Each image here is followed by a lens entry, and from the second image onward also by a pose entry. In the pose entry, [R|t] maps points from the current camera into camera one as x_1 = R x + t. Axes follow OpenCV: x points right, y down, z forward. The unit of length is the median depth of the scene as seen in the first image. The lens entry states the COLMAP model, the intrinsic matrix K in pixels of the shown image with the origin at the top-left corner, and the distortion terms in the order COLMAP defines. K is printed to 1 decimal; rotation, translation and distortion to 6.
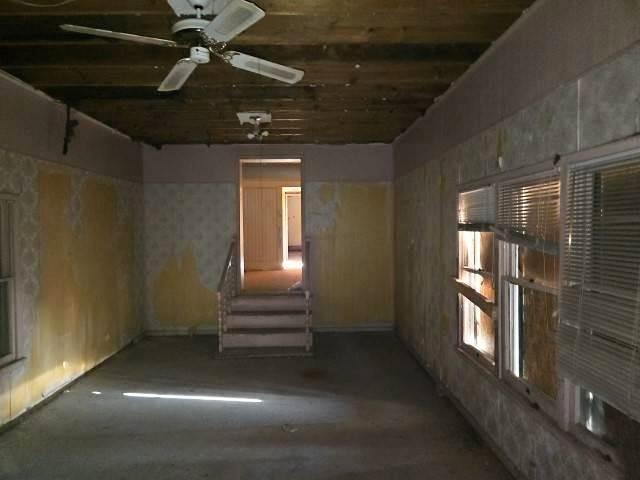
lens RADIAL K [[433.9, 0, 318.6], [0, 433.9, 233.2], [0, 0, 1]] dist [0.043360, -0.030713]
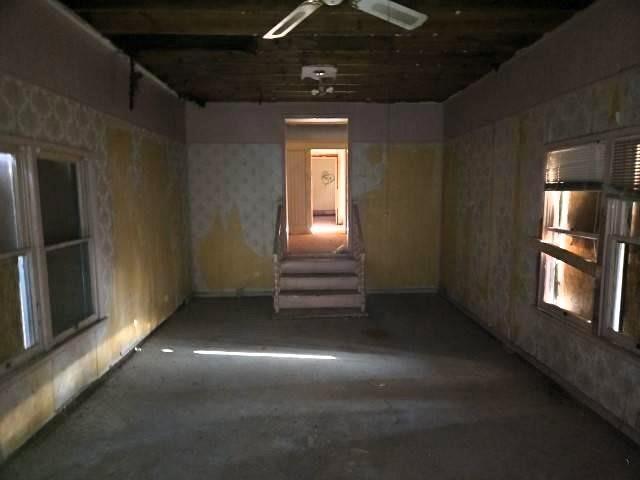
lens RADIAL K [[432.4, 0, 330.8], [0, 432.4, 242.7], [0, 0, 1]] dist [0.054683, -0.037522]
pose [[0.999768, 0.000153, 0.021527, -0.155091], [-0.002334, 0.994852, 0.101309, 0.010253], [-0.021401, -0.101336, 0.994622, 0.013603]]
